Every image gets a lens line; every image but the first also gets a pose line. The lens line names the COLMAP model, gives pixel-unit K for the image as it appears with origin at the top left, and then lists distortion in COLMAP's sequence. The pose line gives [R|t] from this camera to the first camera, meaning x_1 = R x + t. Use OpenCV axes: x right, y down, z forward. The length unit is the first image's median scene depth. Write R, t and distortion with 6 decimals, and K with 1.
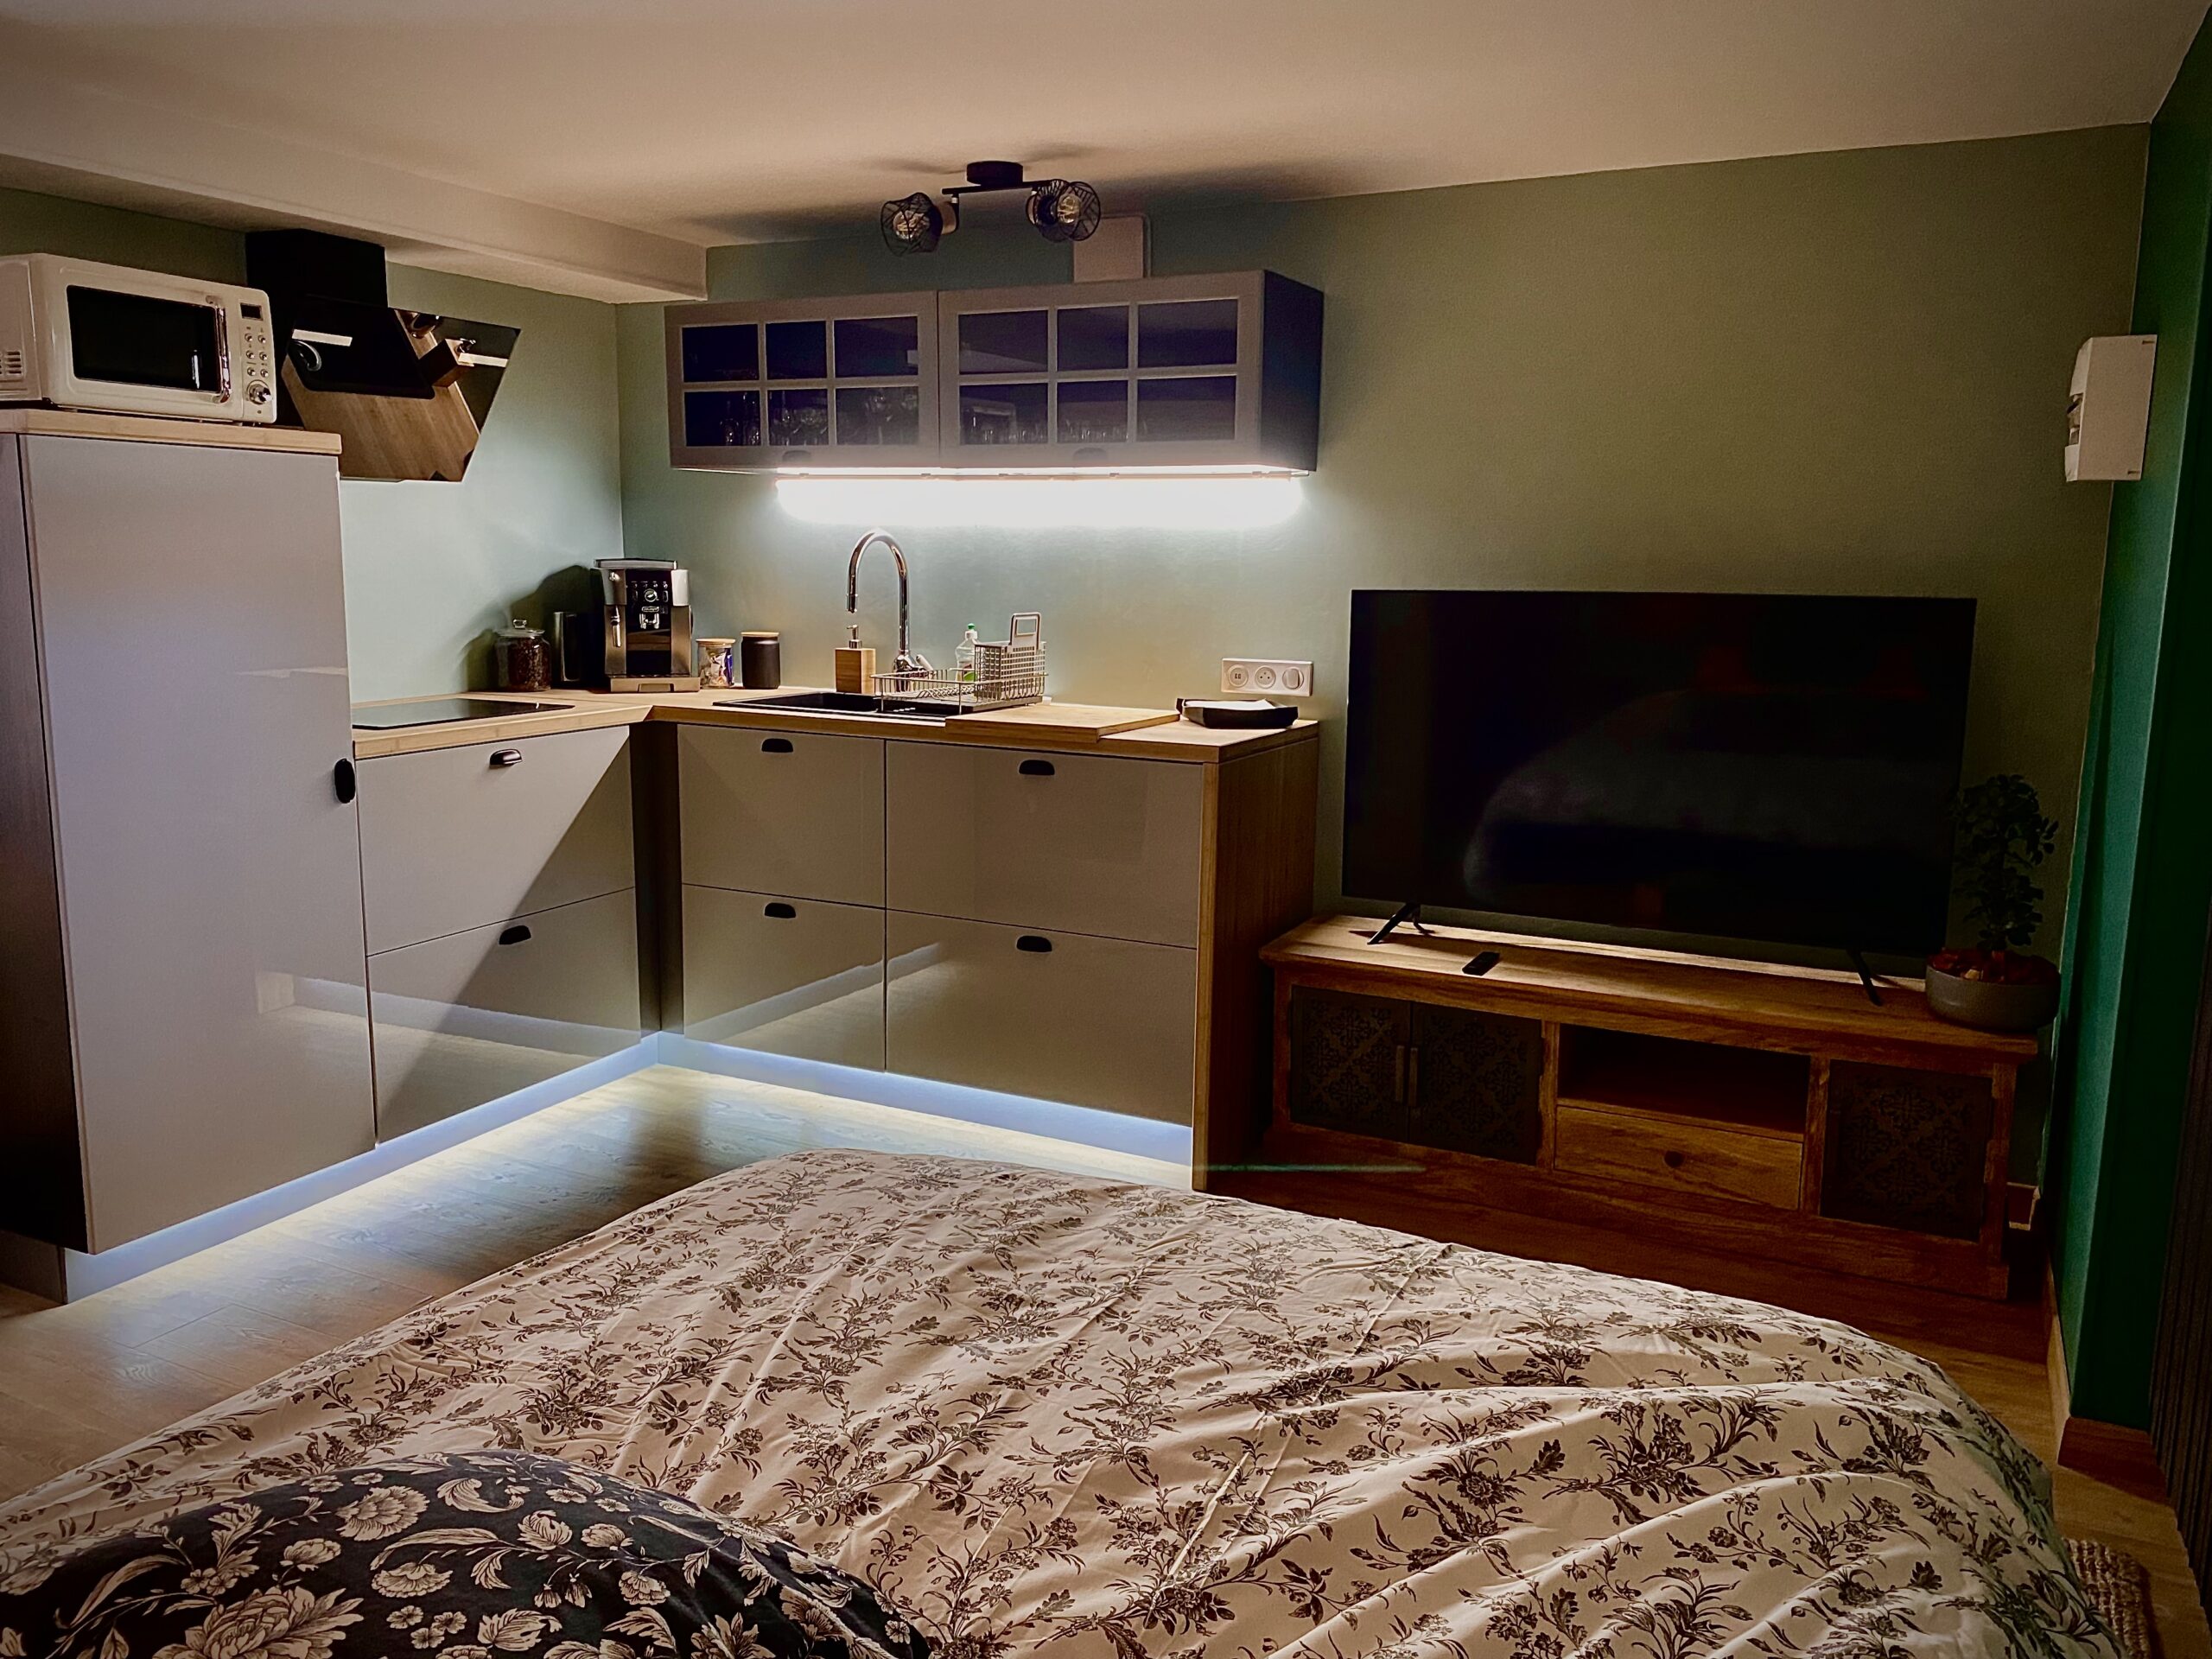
lens RADIAL K [[1698.4, 0, 1127.1], [0, 1698.4, 830.3], [0, 0, 1]] dist [0.062676, -0.053184]
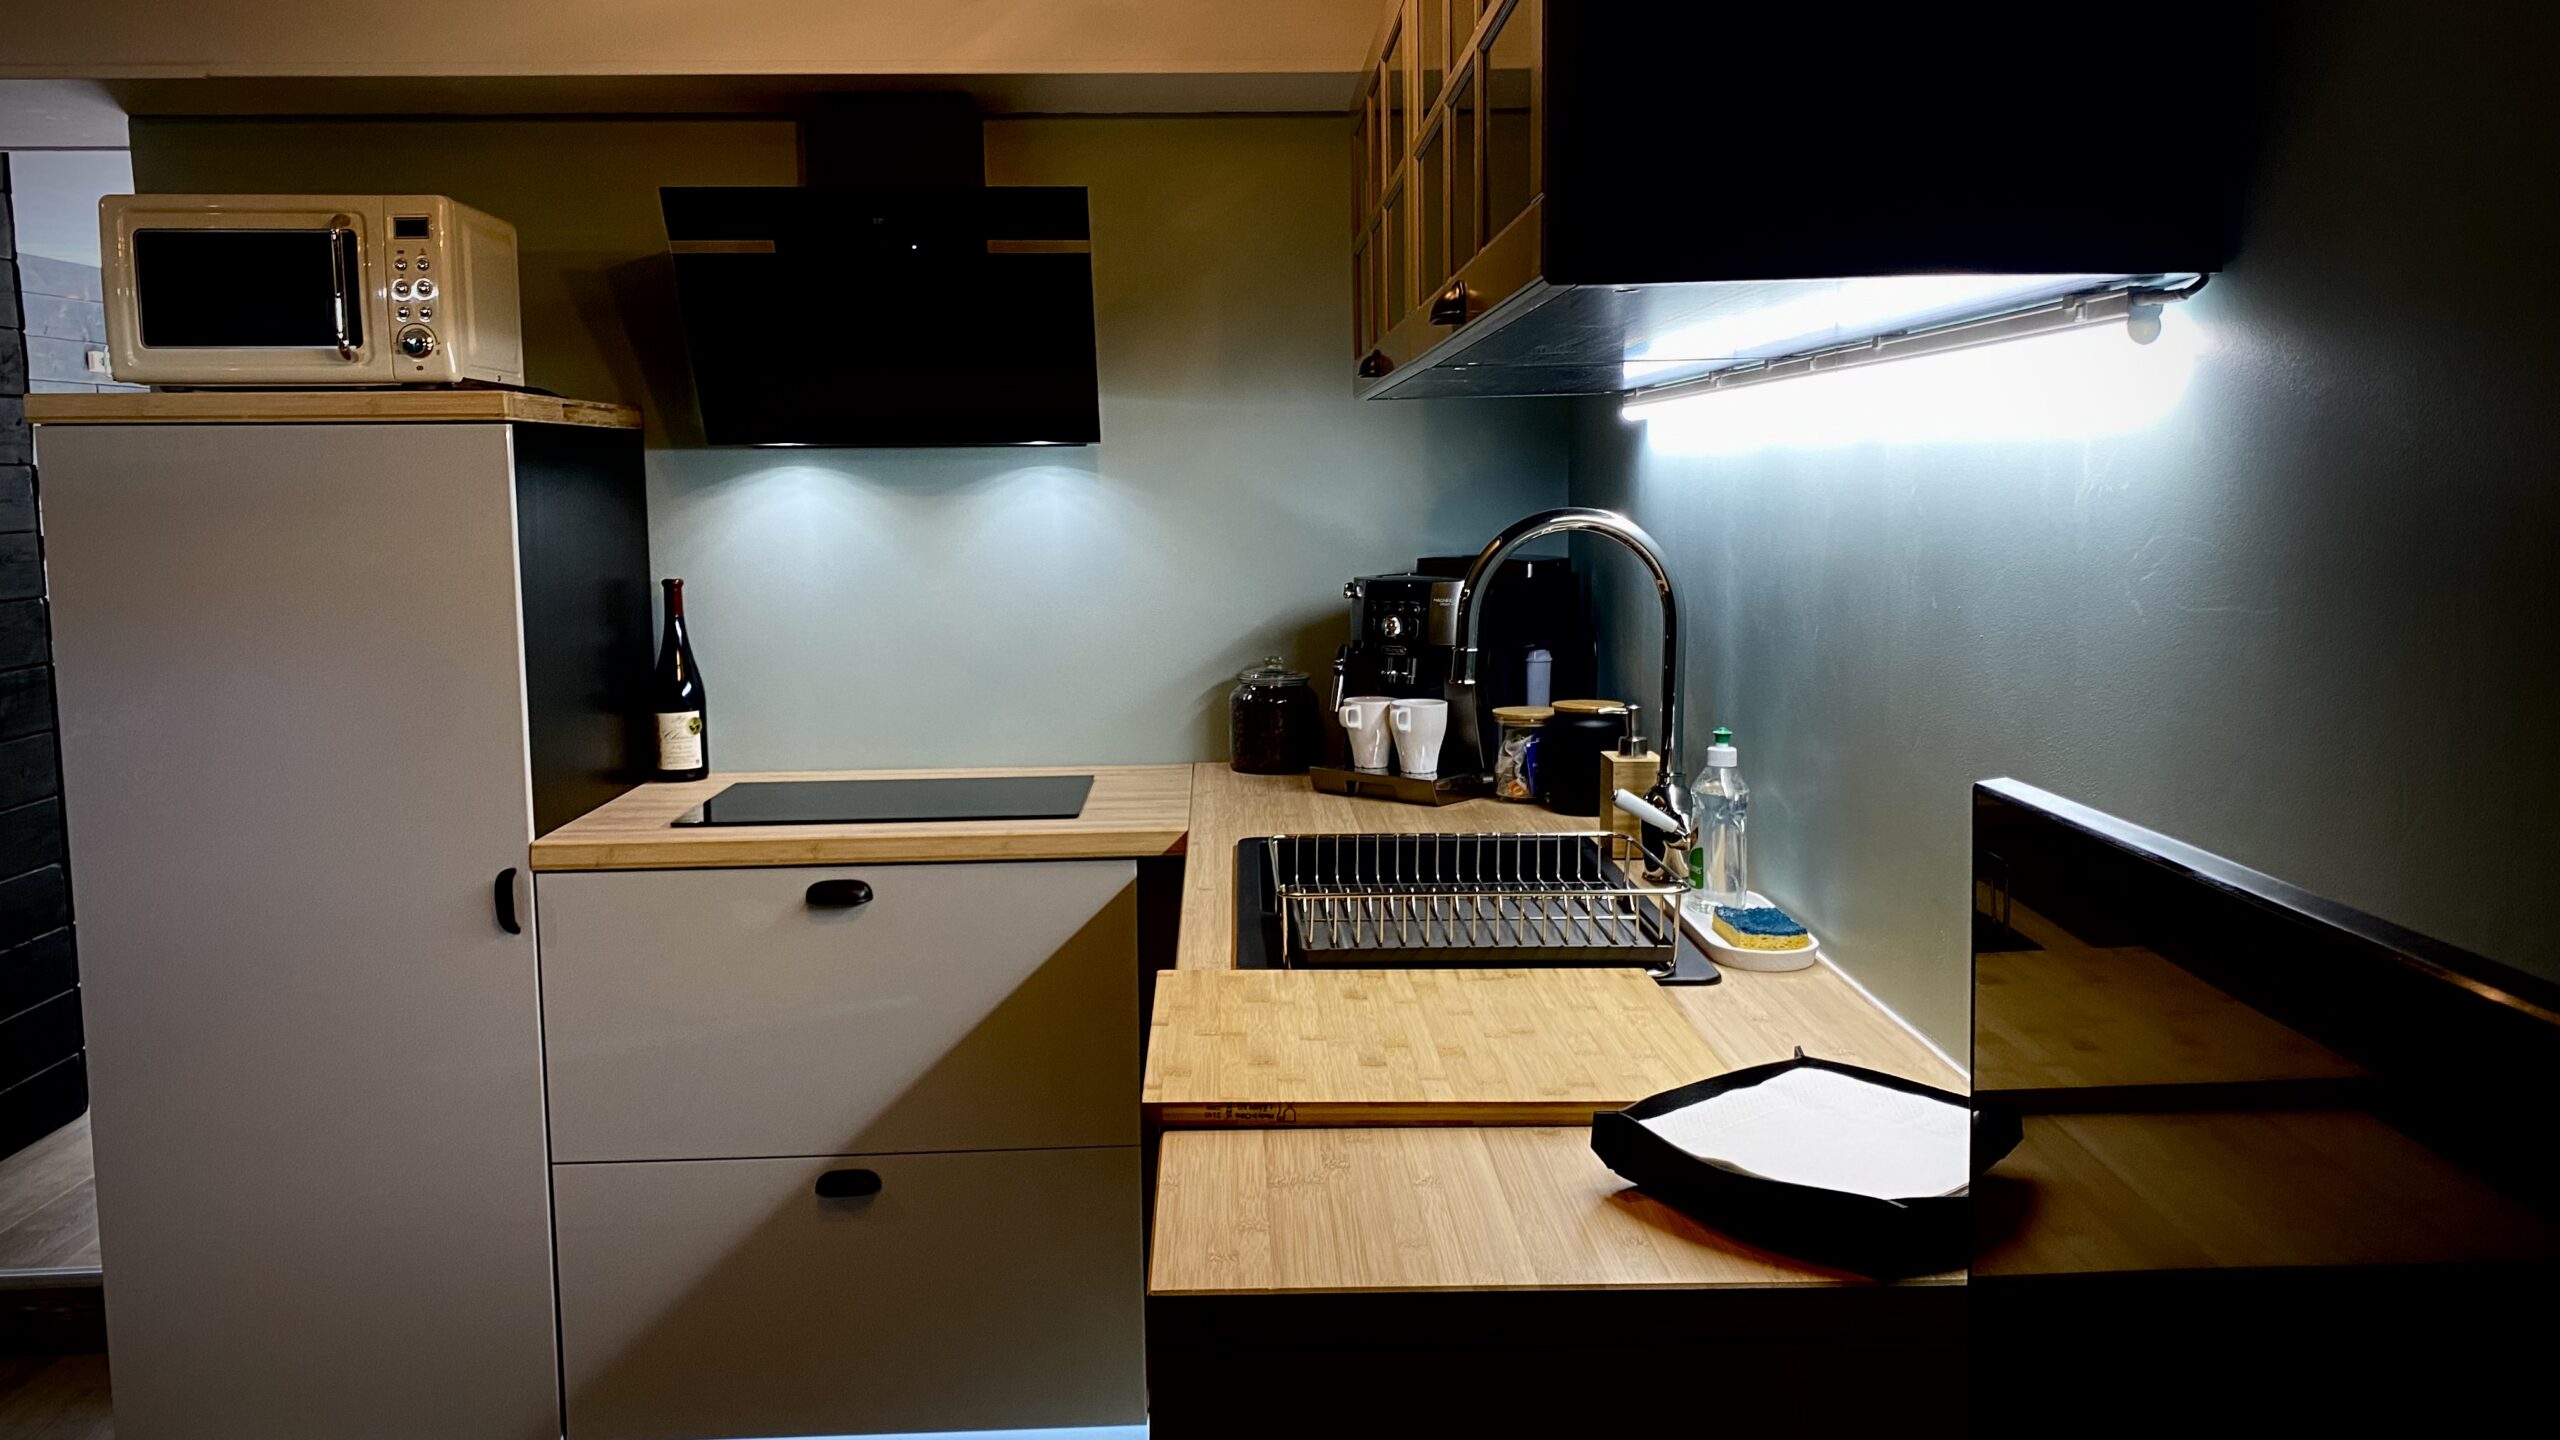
lens RADIAL K [[1933.5, 0, 1286.4], [0, 1933.5, 698.1], [0, 0, 1]] dist [0.033766, -0.036098]
pose [[0.464420, 0.079065, -0.882079, 0.286466], [-0.132860, 0.990955, 0.018872, -0.132570], [0.875593, 0.108429, 0.470724, 0.736494]]
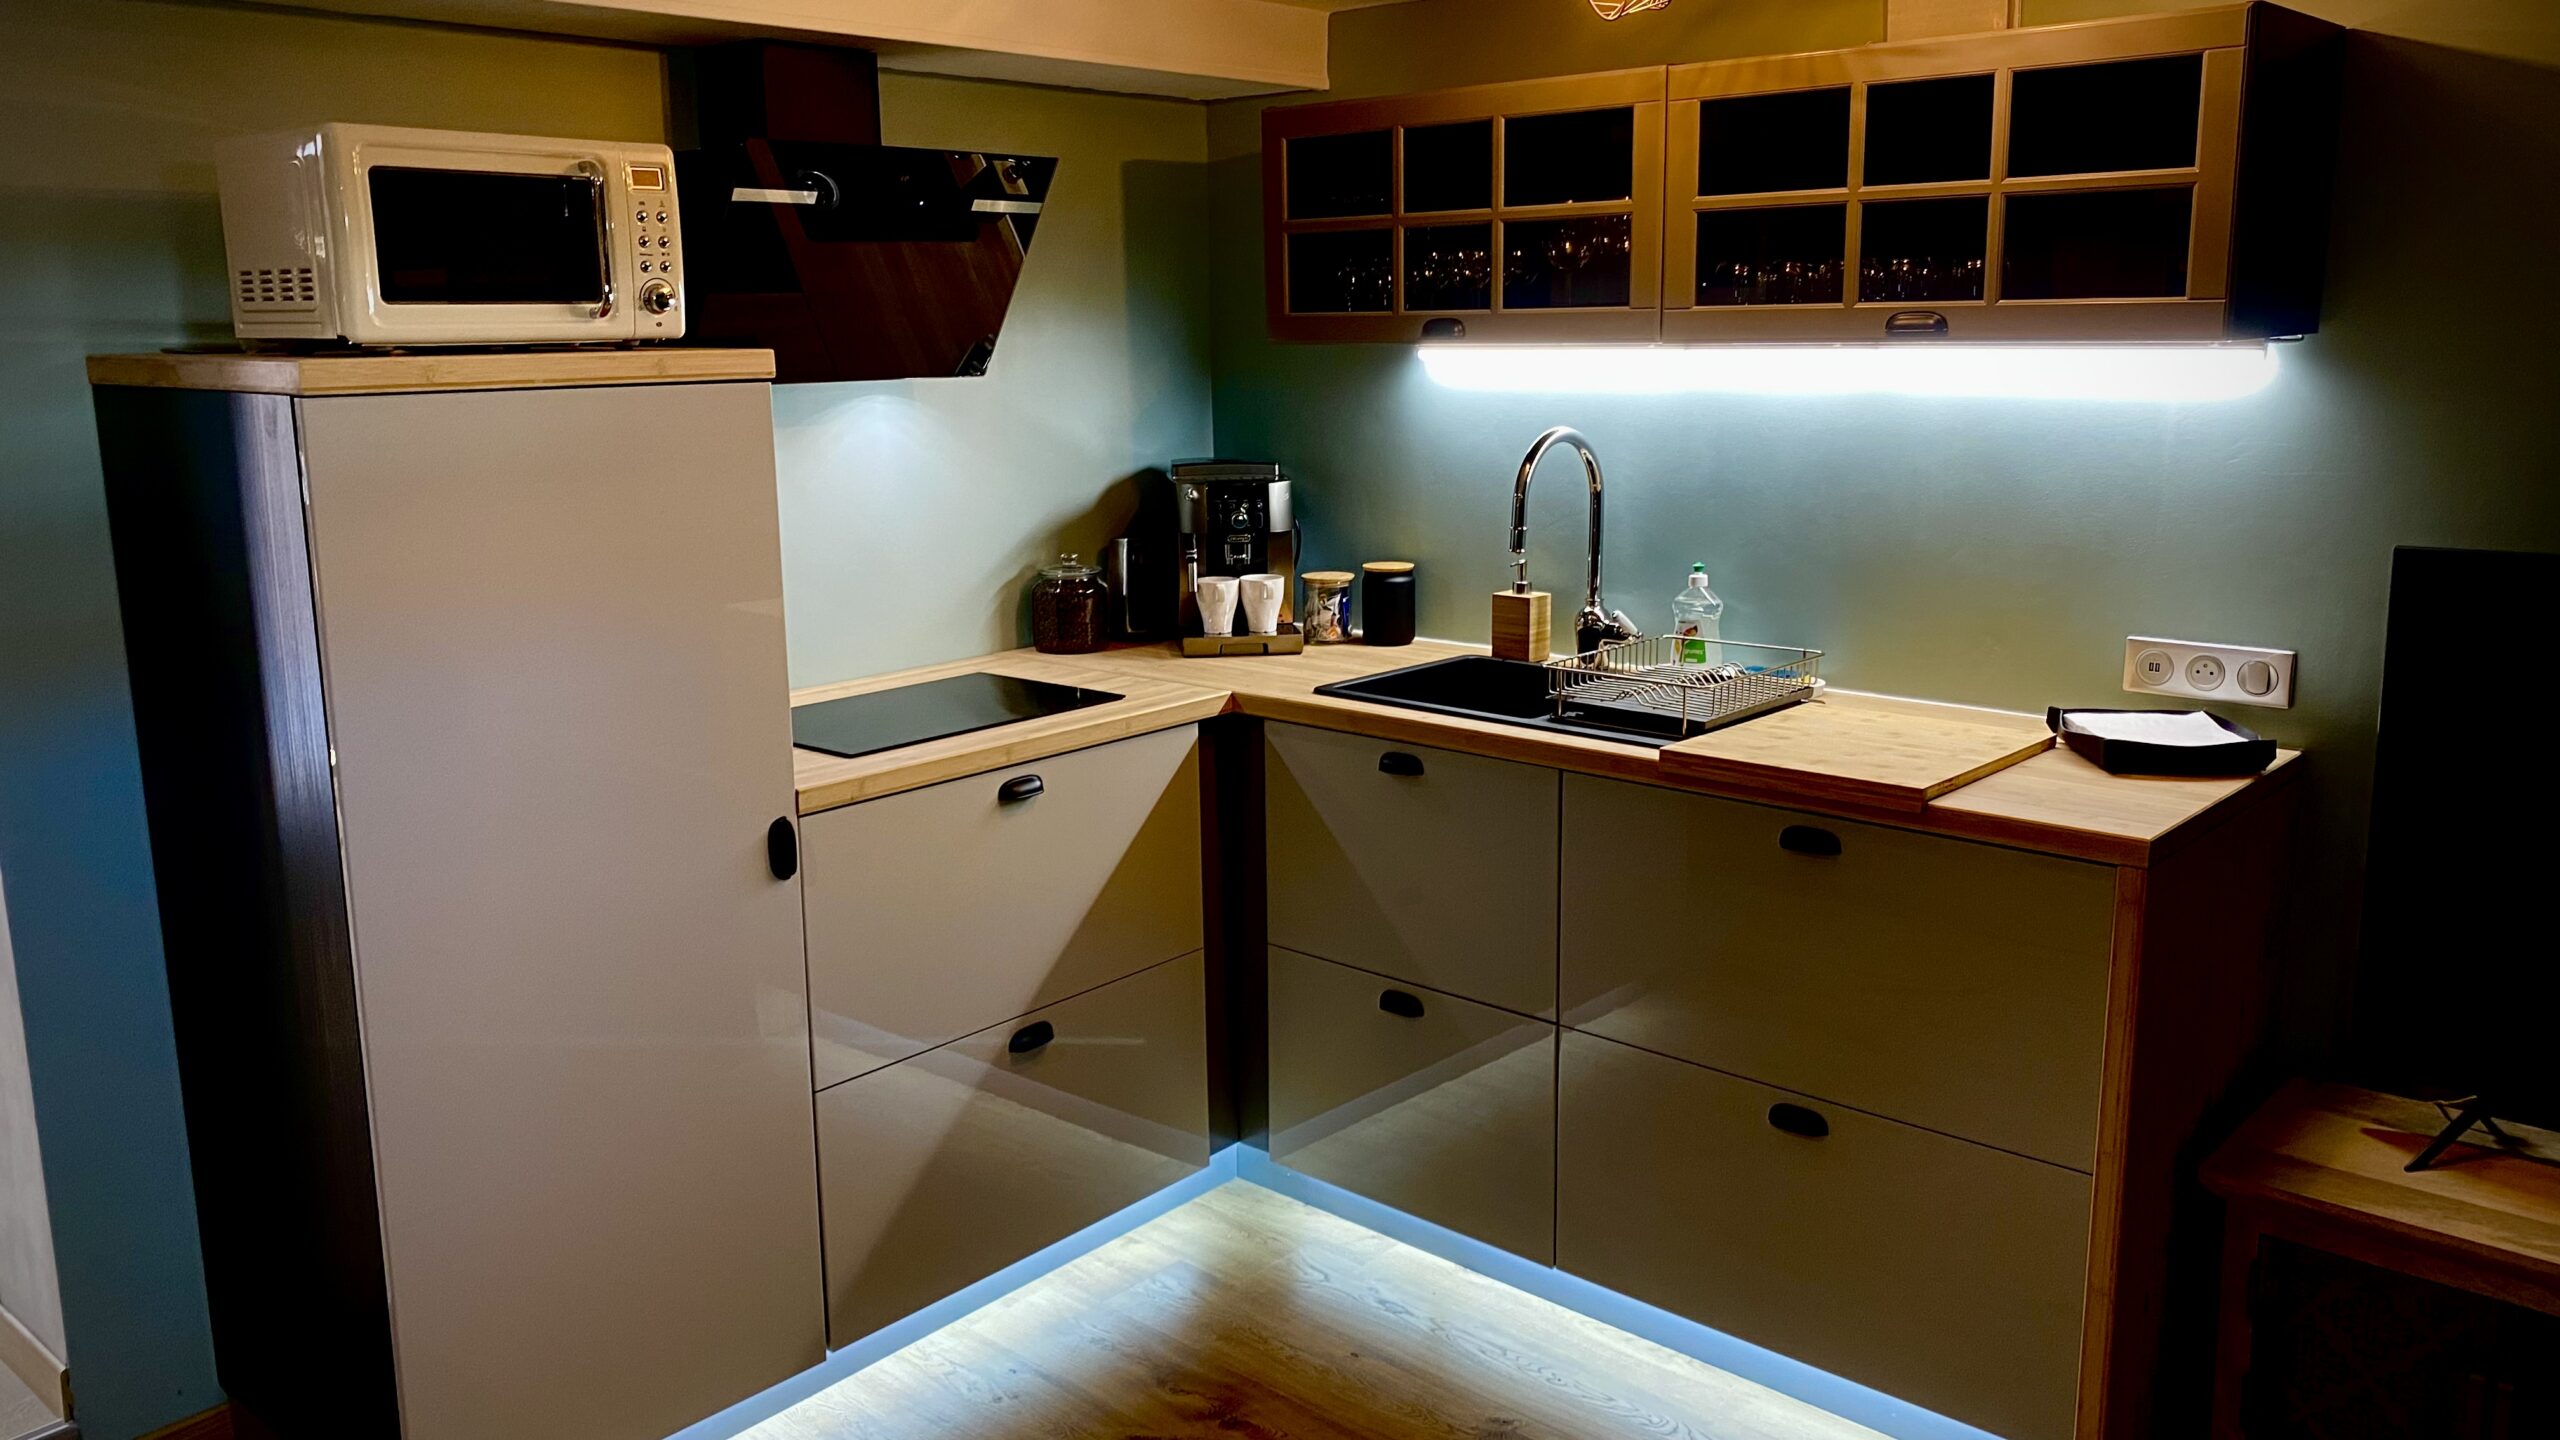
lens RADIAL K [[1933.5, 0, 1281.9], [0, 1933.5, 721.7], [0, 0, 1]] dist [0.033766, -0.036098]
pose [[0.959604, 0.028681, -0.279887, -0.037866], [-0.018315, 0.999048, 0.039581, -0.093516], [0.280756, -0.032856, 0.959217, 0.253116]]
